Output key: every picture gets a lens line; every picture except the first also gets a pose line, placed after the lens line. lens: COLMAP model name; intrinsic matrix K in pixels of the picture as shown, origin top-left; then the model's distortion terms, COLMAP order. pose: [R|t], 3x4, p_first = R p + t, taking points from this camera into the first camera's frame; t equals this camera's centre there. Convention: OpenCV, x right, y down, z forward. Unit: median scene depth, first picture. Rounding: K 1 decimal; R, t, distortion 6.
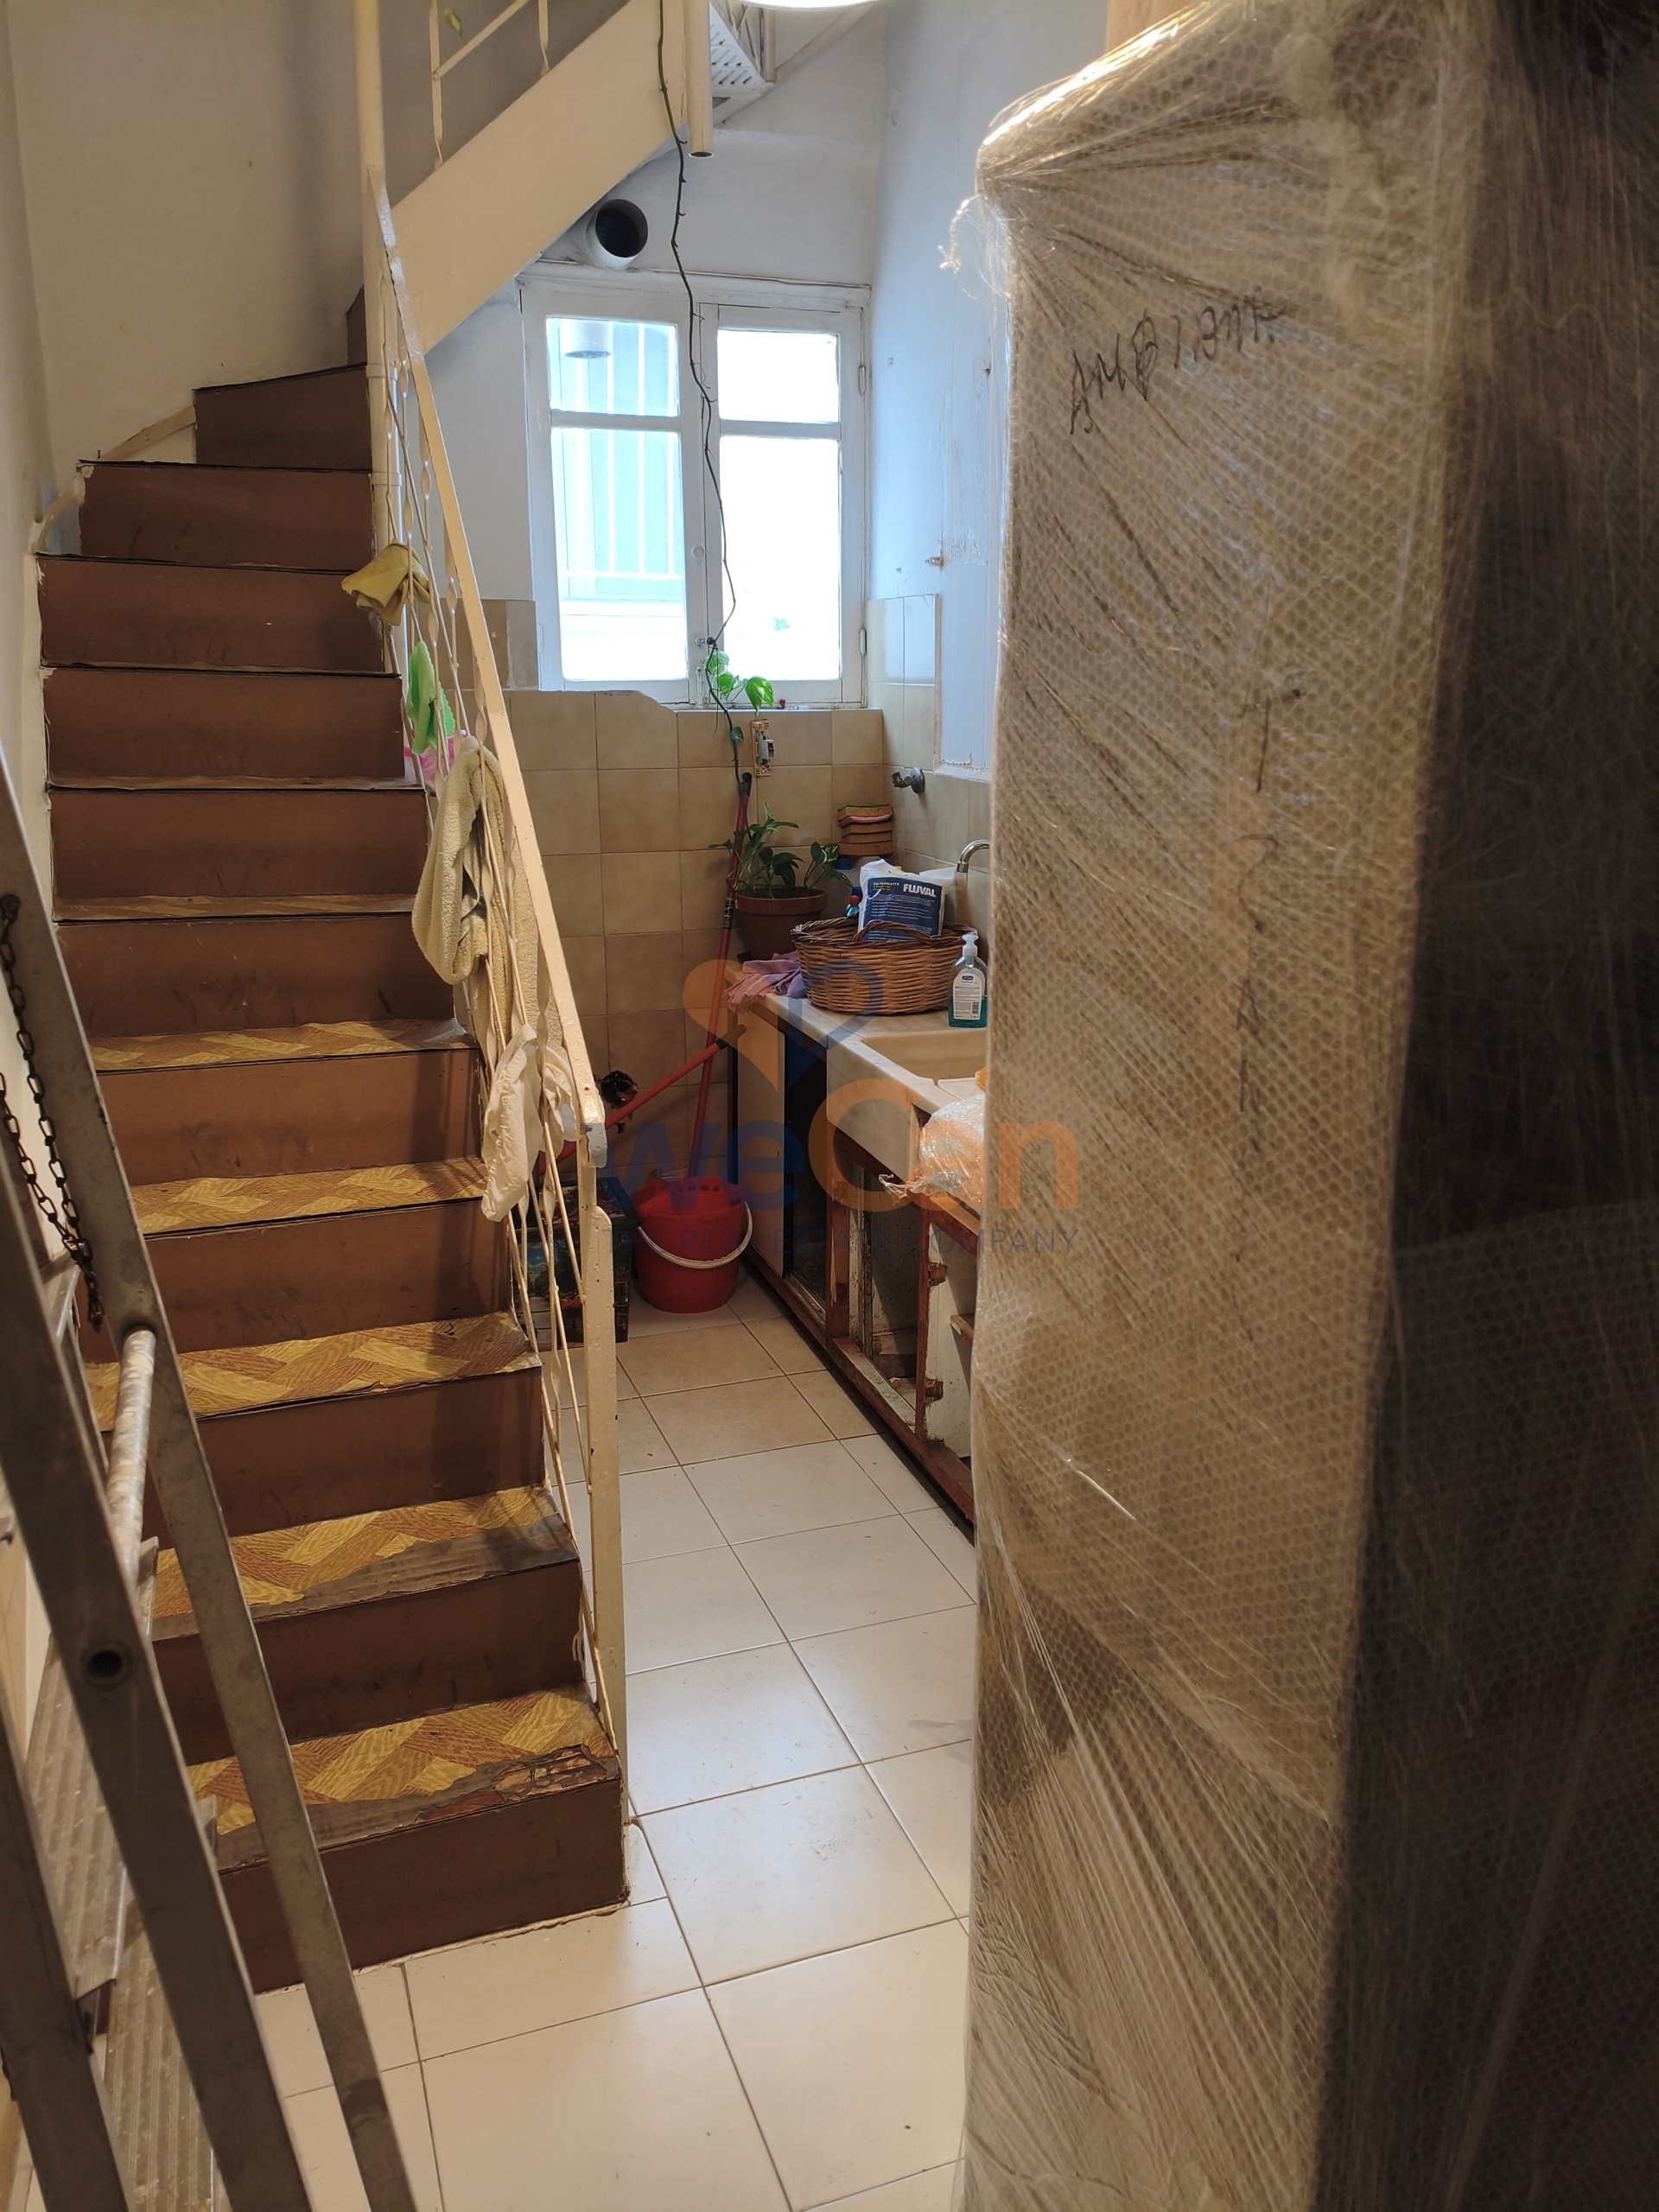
lens RADIAL K [[1707.3, 0, 832.4], [0, 1707.3, 1063.5], [0, 0, 1]] dist [0.093655, -0.250610]
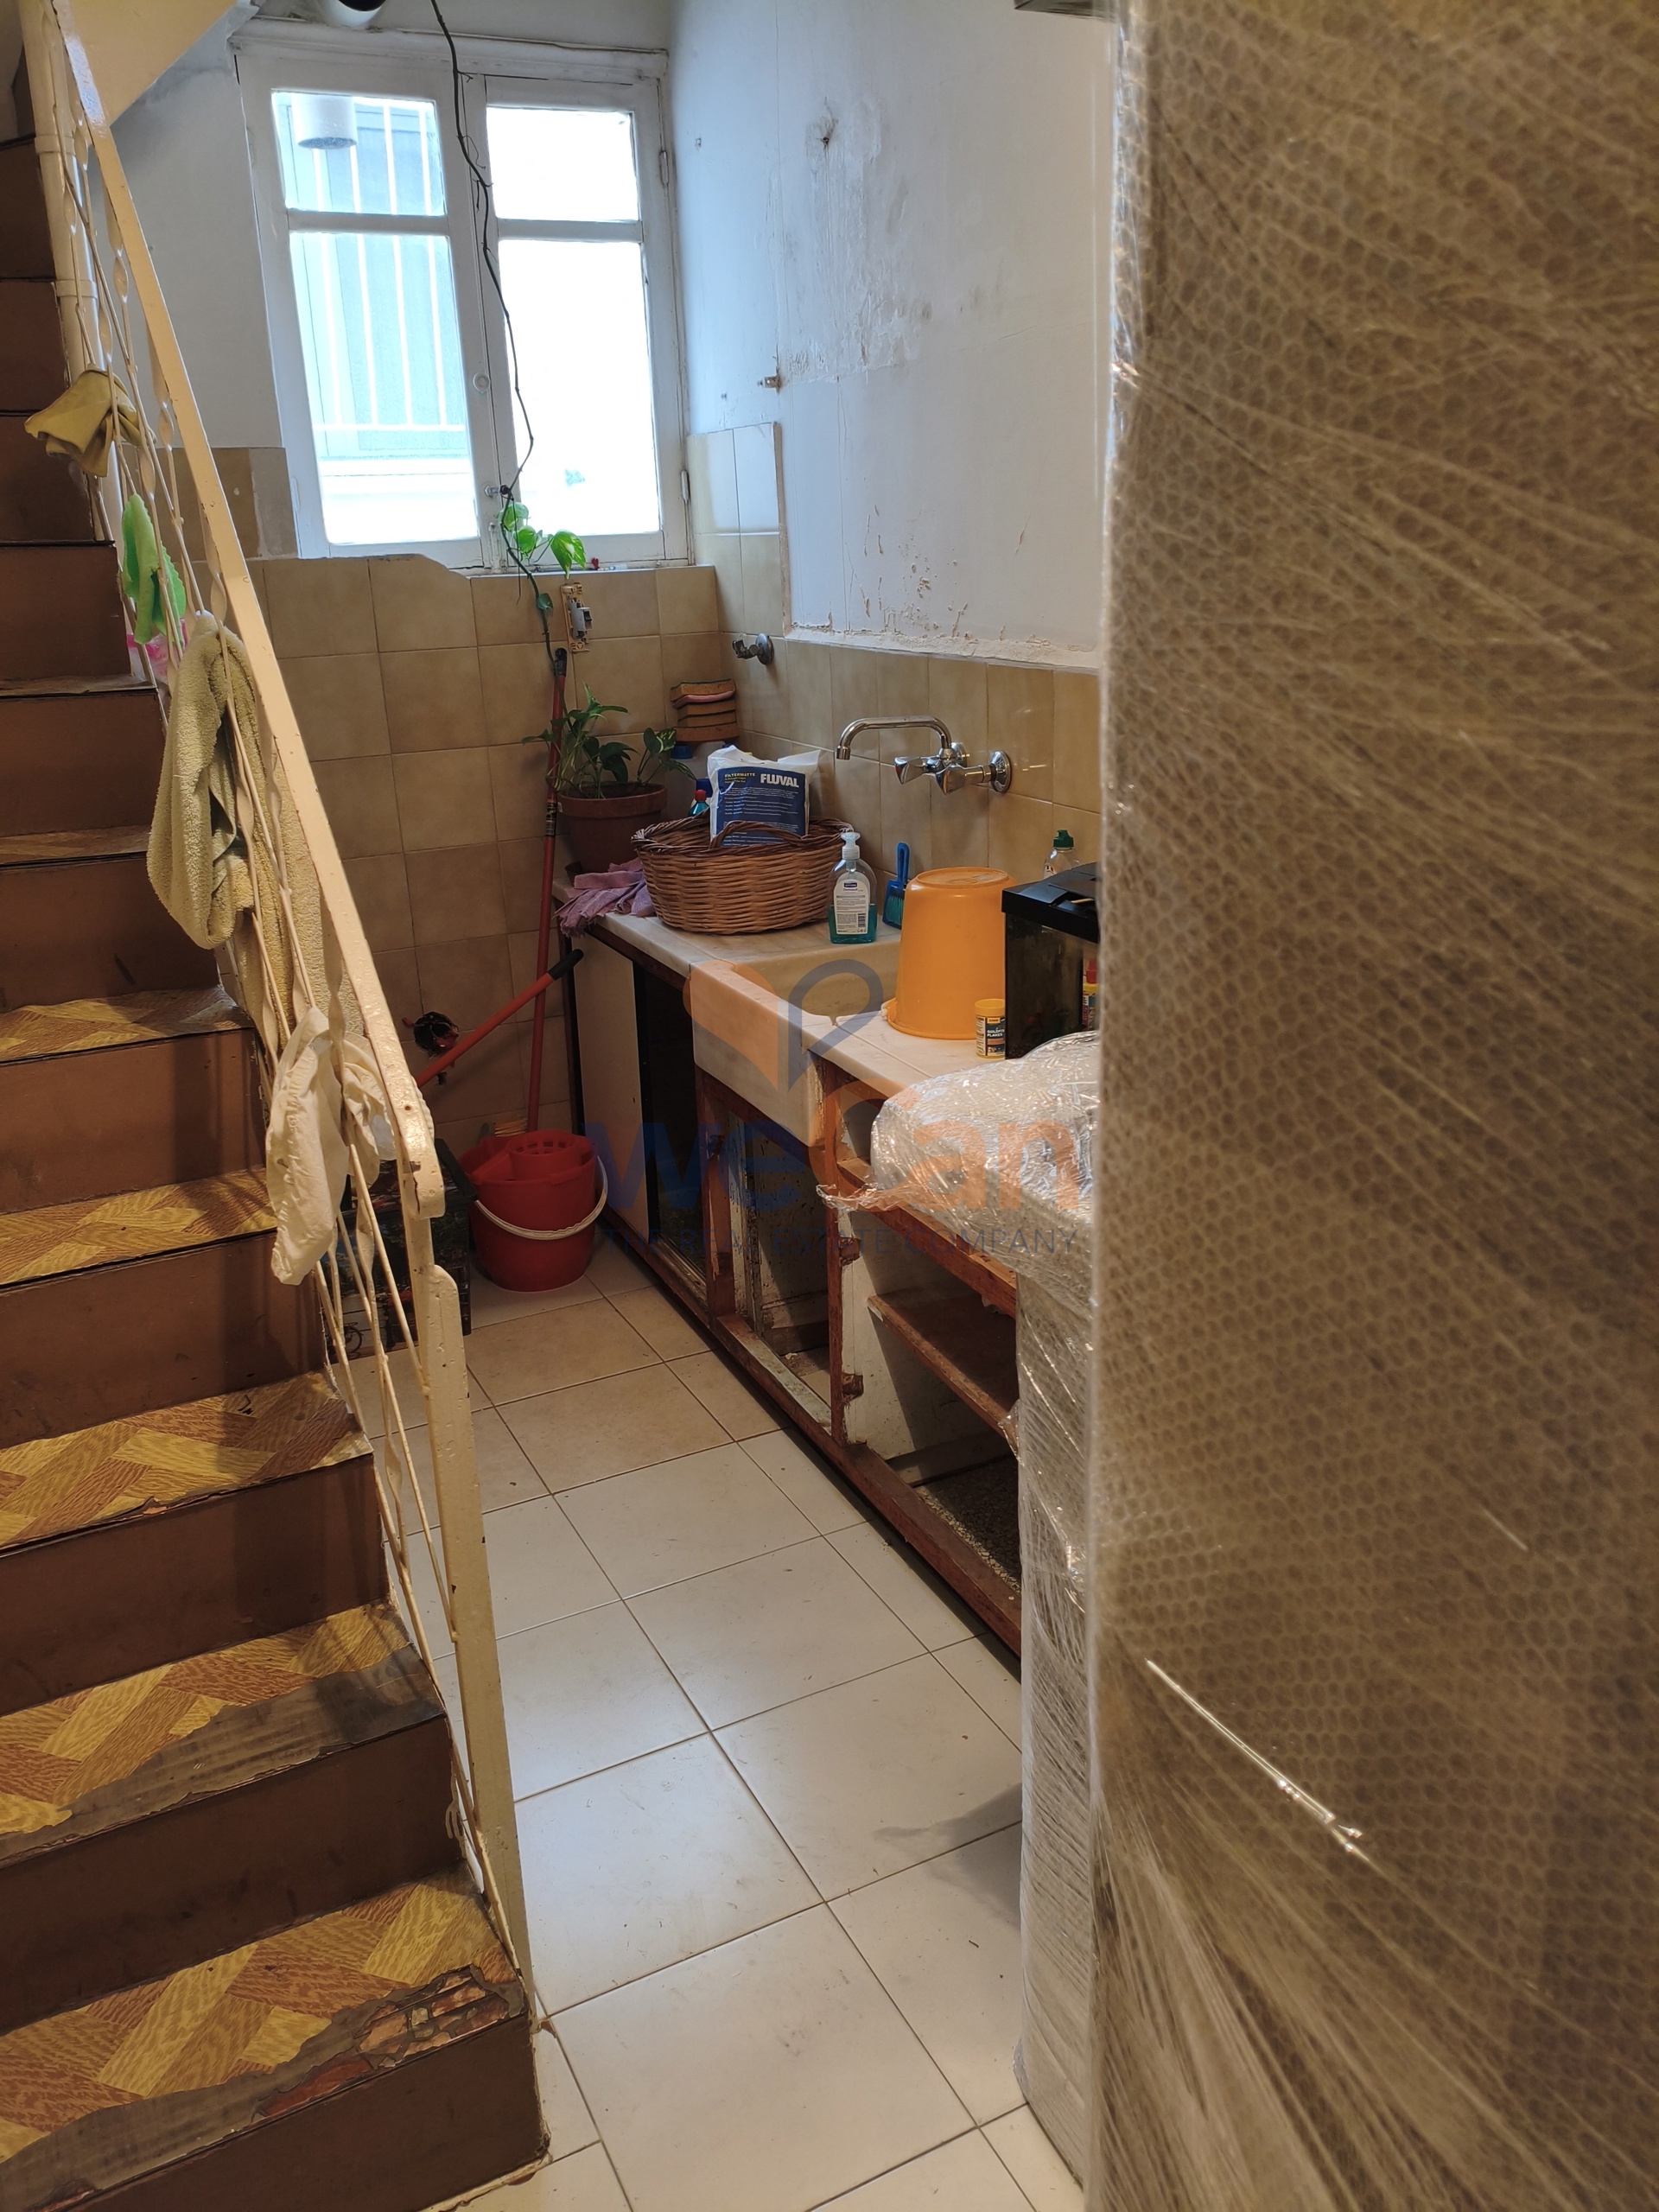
lens RADIAL K [[1845.6, 0, 867.9], [0, 1845.6, 1096.0], [0, 0, 1]] dist [0.046970, -0.105273]
pose [[0.992082, -0.070039, 0.104247, -0.019164], [0.062231, 0.995136, 0.076364, -0.020714], [-0.109088, -0.069272, 0.991615, 0.124147]]
